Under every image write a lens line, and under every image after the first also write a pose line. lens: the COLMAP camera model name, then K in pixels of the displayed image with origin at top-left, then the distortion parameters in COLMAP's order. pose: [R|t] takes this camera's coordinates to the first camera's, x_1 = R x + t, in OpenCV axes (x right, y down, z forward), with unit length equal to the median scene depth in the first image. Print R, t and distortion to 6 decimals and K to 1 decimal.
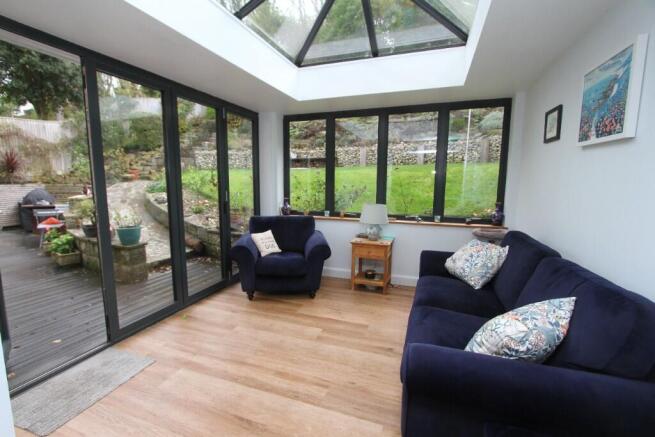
lens RADIAL K [[302.2, 0, 311.7], [0, 302.2, 224.0], [0, 0, 1]] dist [-0.018815, 0.000653]
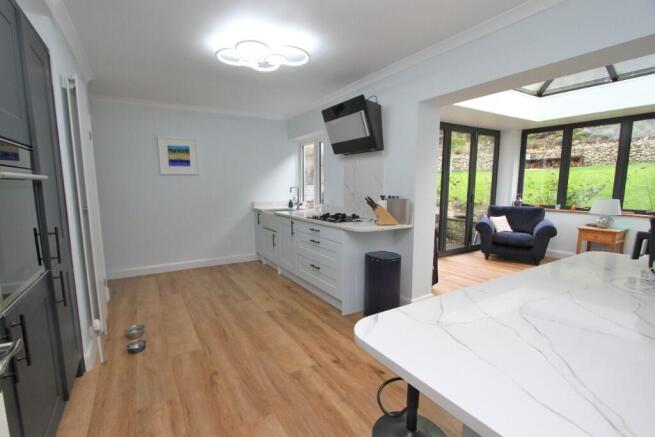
lens RADIAL K [[302.2, 0, 311.7], [0, 302.2, 224.0], [0, 0, 1]] dist [-0.018815, 0.000653]
pose [[0.786554, 0.076143, -0.612809, 0.012893], [-0.079697, 0.996586, 0.021535, 0.093991], [0.612357, 0.031900, 0.789937, -0.602774]]
